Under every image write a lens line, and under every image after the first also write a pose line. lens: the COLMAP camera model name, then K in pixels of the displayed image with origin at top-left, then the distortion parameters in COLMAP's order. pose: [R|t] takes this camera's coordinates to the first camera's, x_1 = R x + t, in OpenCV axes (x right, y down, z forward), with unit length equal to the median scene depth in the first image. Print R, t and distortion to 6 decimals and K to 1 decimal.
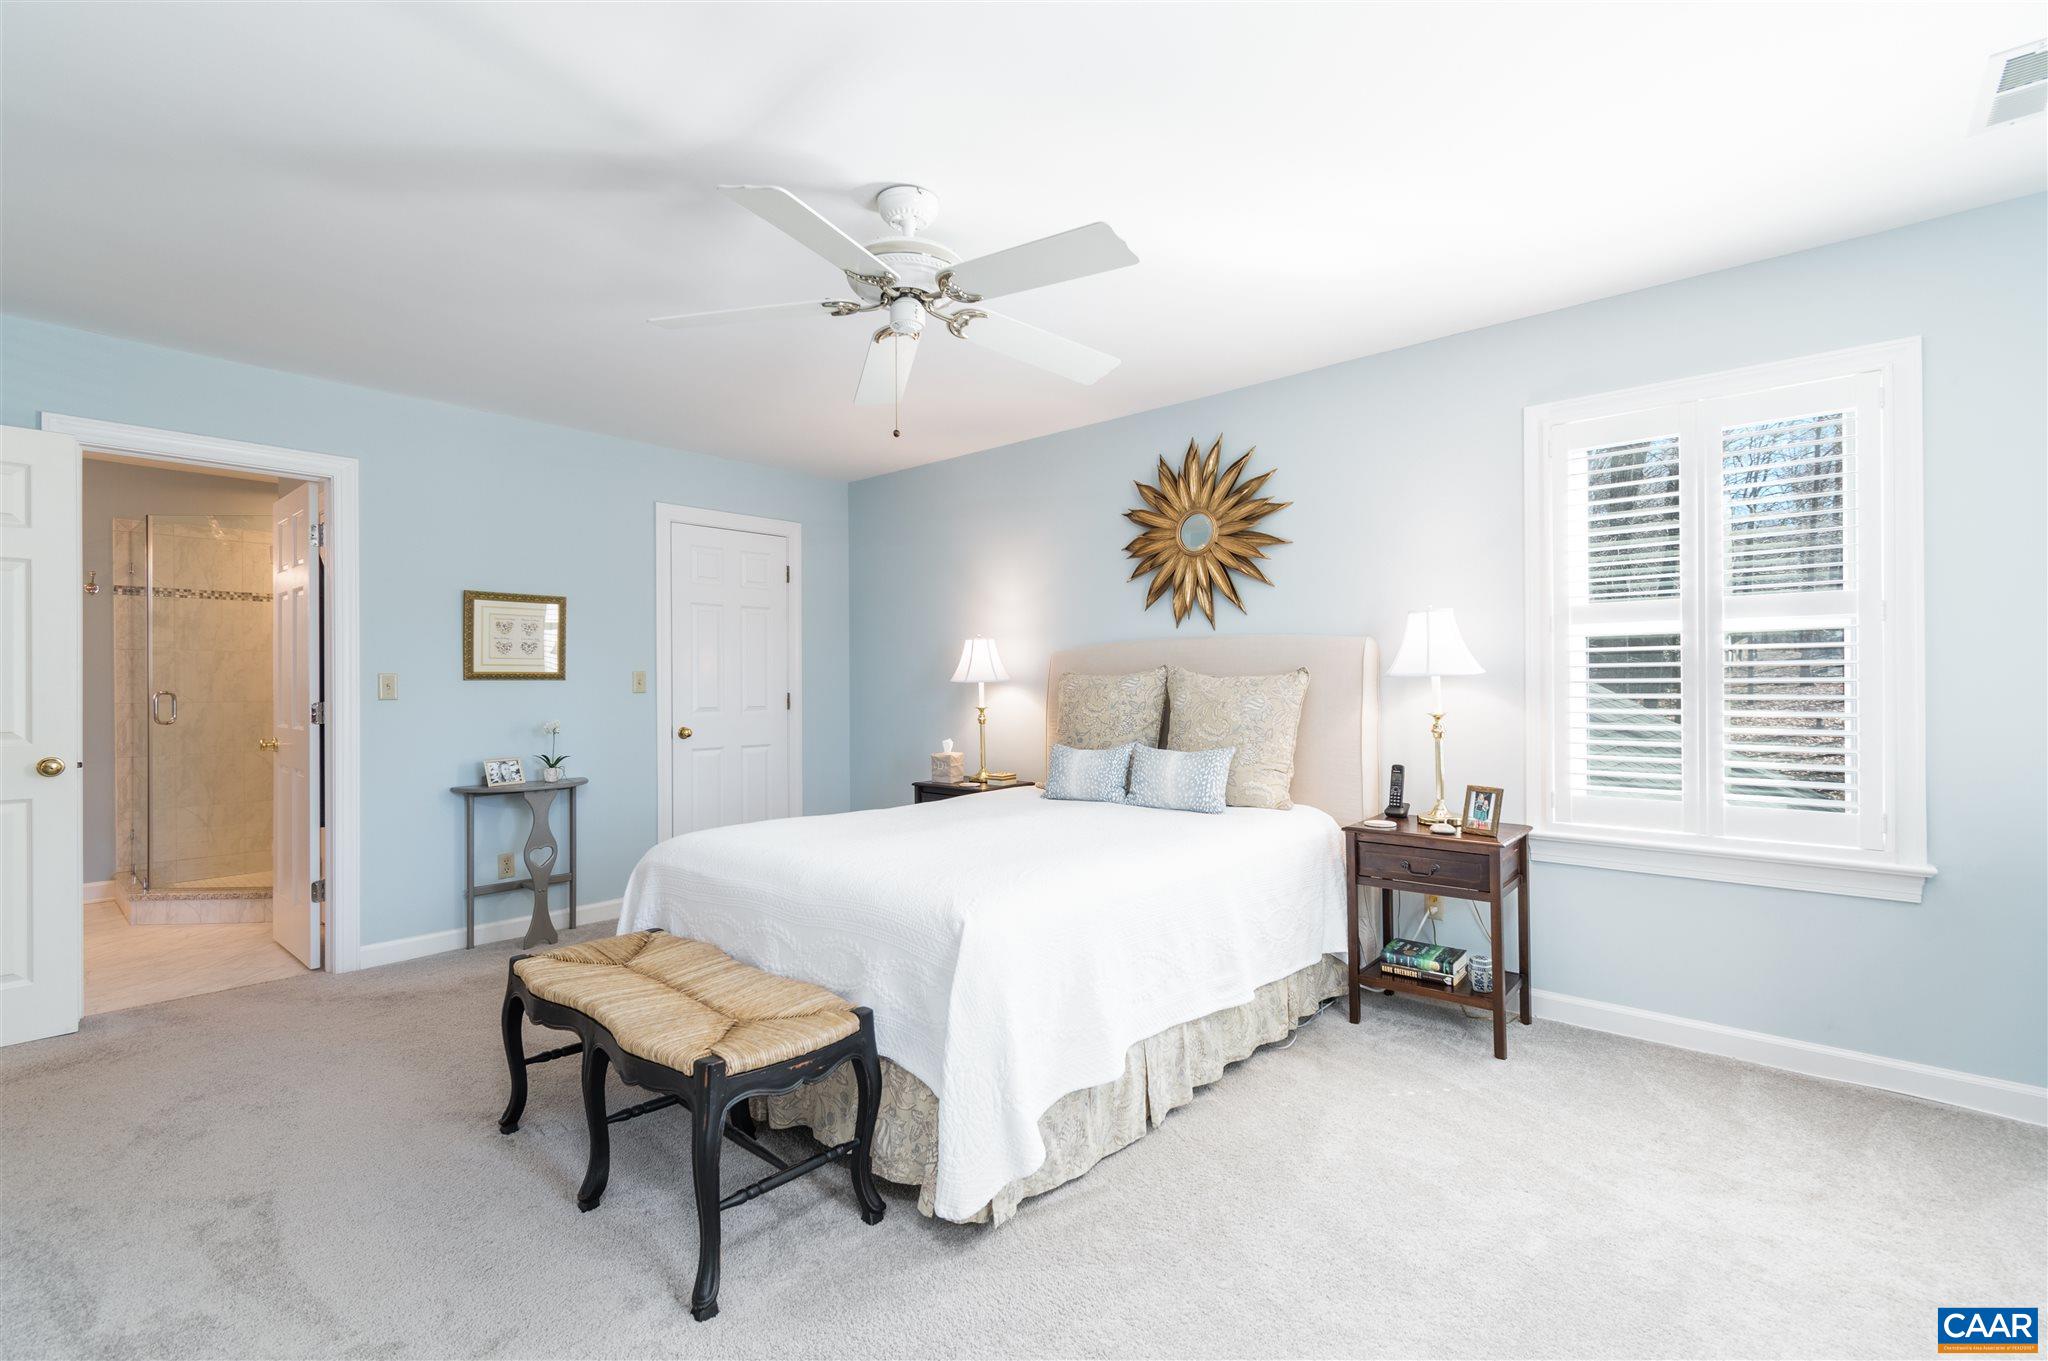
lens RADIAL K [[917.9, 0, 1022.2], [0, 917.9, 684.4], [0, 0, 1]] dist [0.000158, -0.000258]
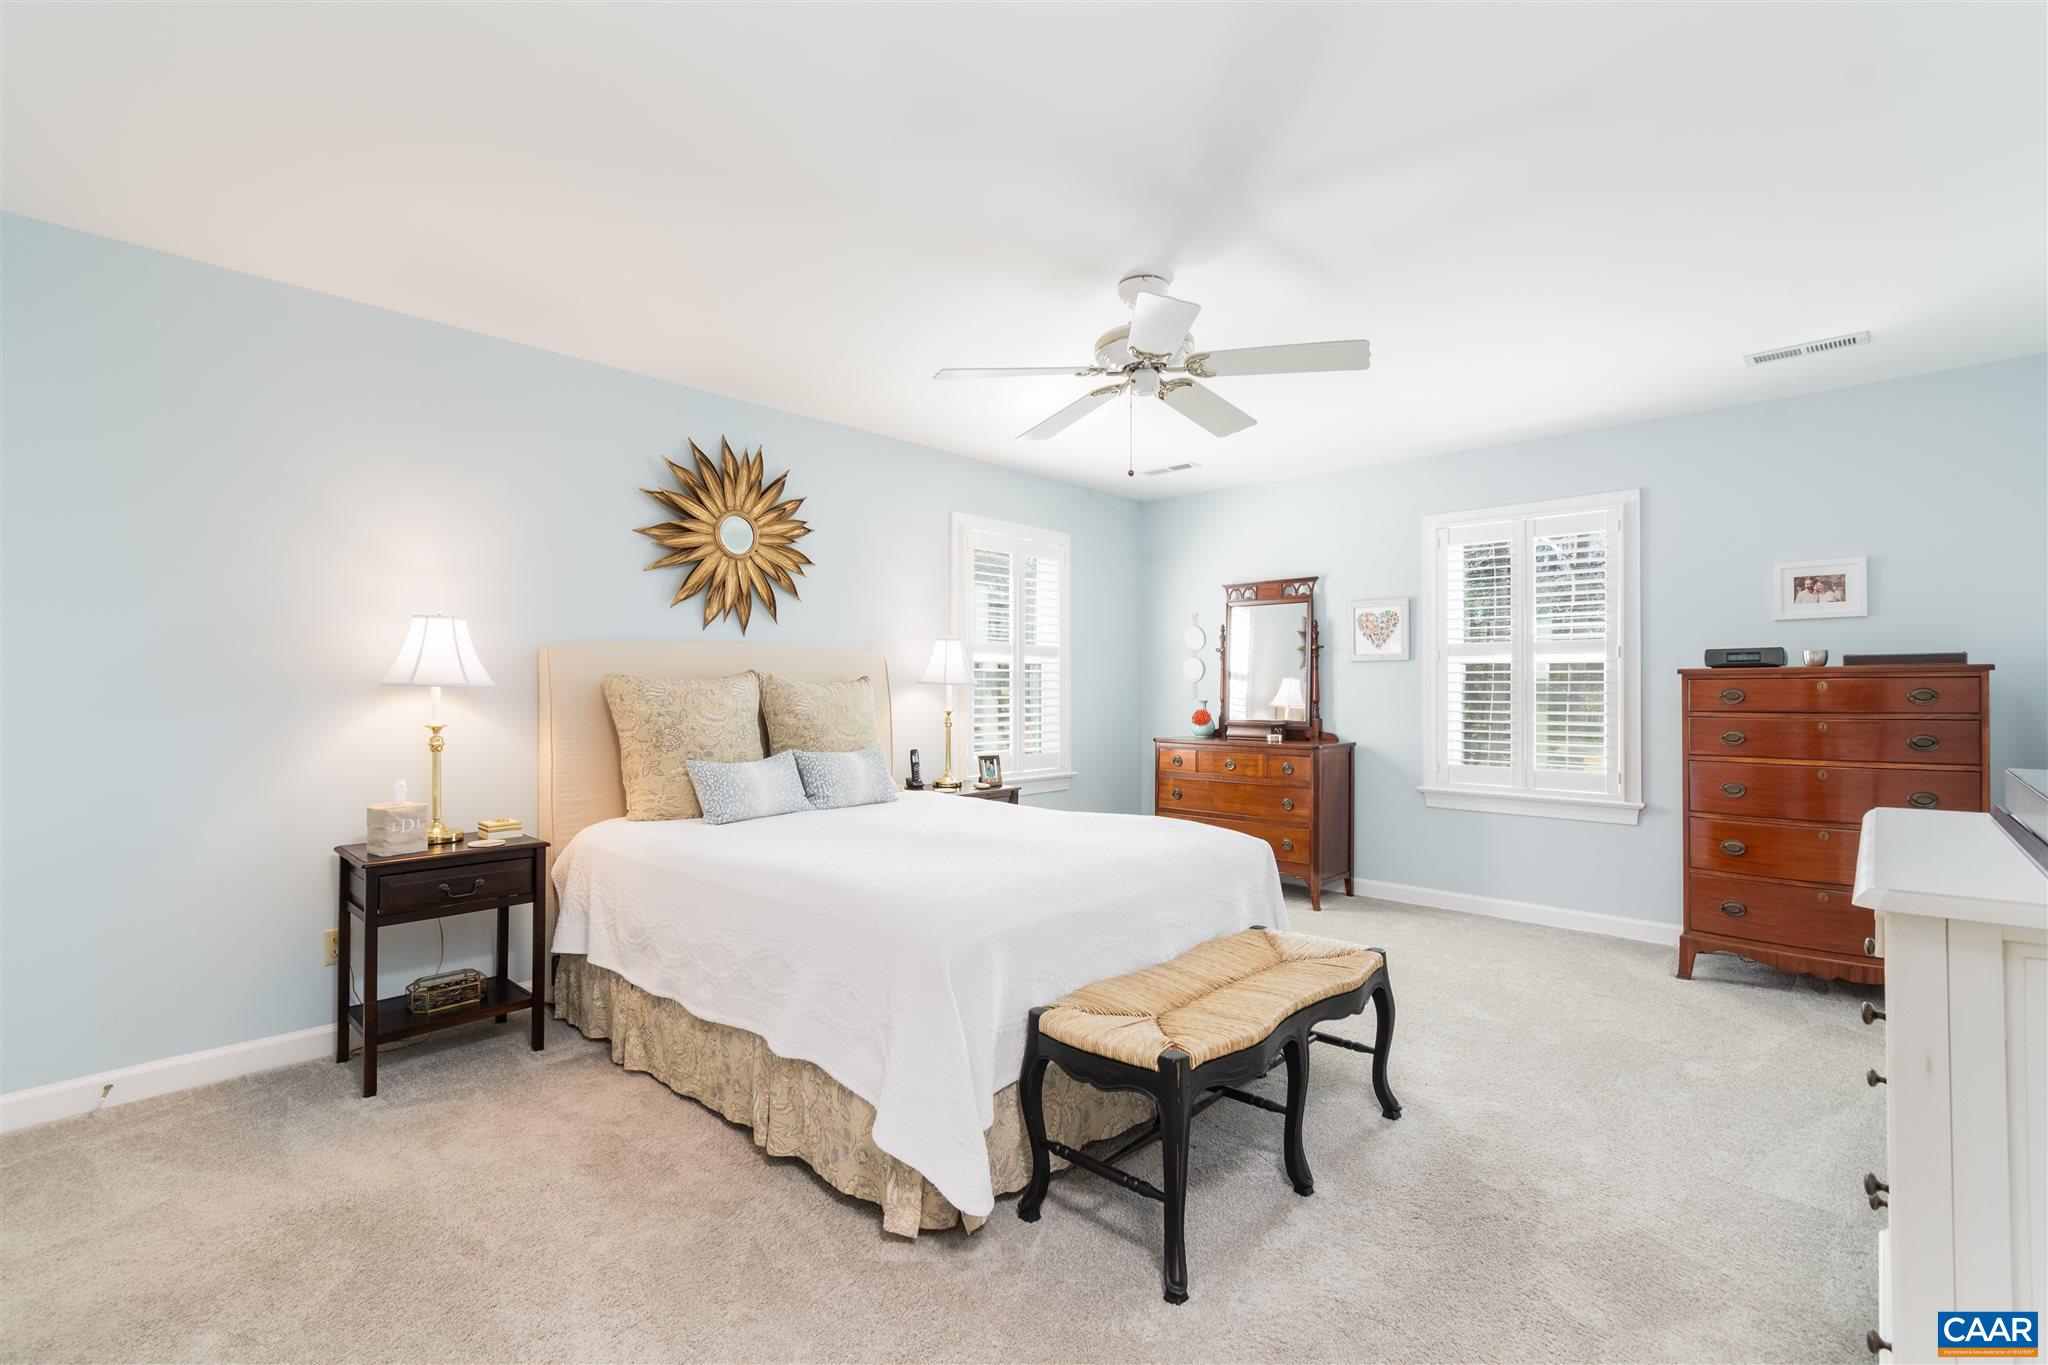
lens RADIAL K [[917.9, 0, 1022.2], [0, 917.9, 686.4], [0, 0, 1]] dist [0.000158, -0.000258]
pose [[0.011424, 0.009935, 0.999885, -0.798990], [0.003967, 0.999942, -0.009981, 0.007123], [-0.999927, 0.004080, 0.011384, 0.694597]]
